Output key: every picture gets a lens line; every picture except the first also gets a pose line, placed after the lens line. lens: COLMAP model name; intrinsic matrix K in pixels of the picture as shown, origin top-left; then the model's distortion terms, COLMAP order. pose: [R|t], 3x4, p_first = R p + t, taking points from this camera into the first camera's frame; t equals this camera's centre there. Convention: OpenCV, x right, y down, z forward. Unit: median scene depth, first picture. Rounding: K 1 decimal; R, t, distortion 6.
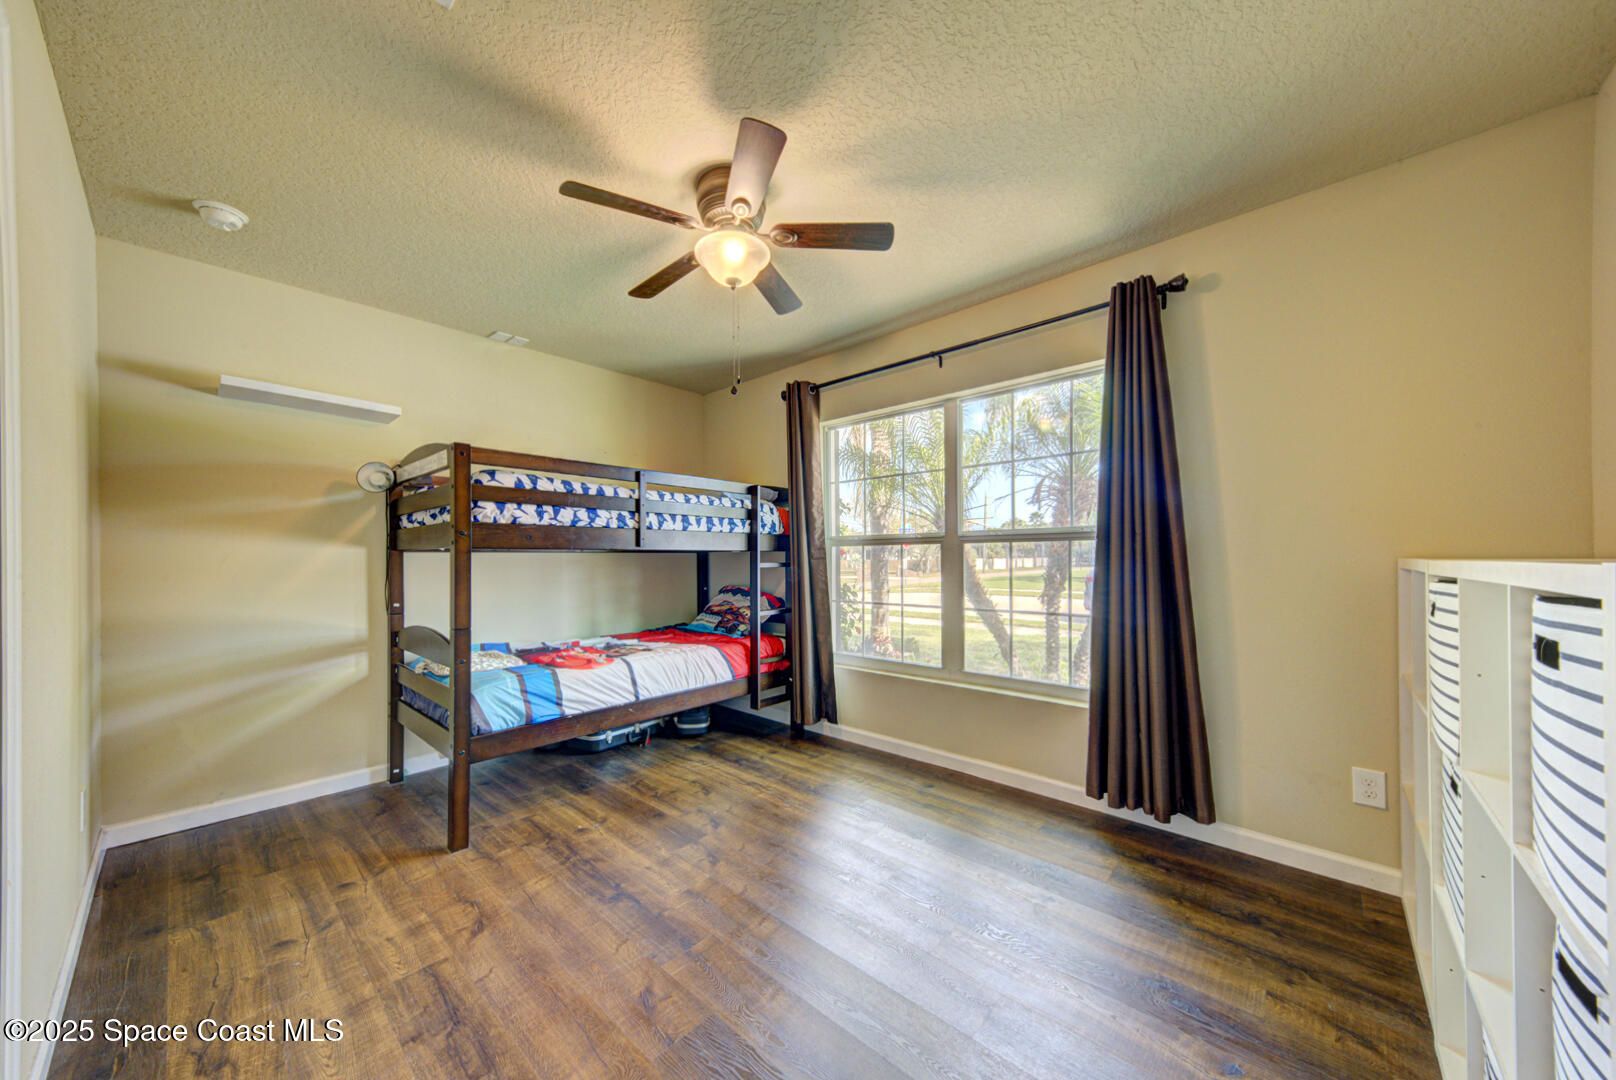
lens RADIAL K [[556.6, 0, 805.1], [0, 556.6, 545.1], [0, 0, 1]] dist [0.023443, -0.003898]
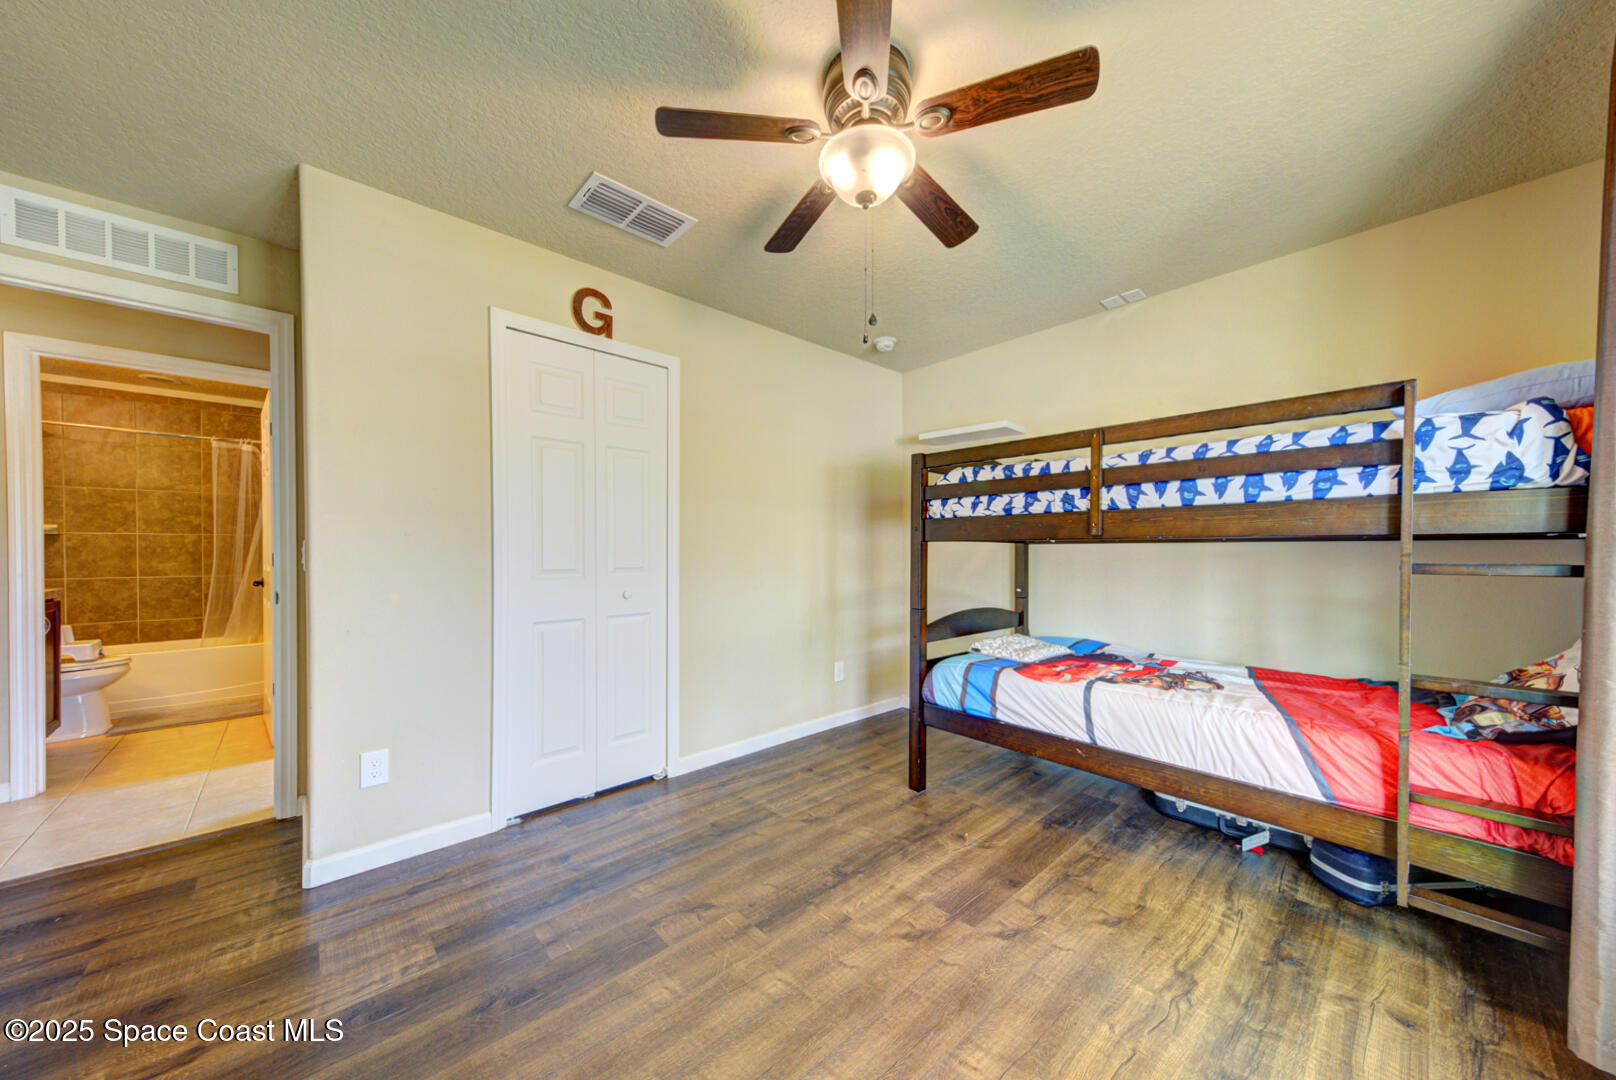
lens RADIAL K [[556.6, 0, 811.3], [0, 556.6, 550.7], [0, 0, 1]] dist [0.023443, -0.003898]
pose [[-0.098122, 0.001188, -0.995174, 0.515744], [0.019238, 0.999815, -0.000703, 0.018507], [0.994988, -0.019214, -0.098127, 0.774412]]
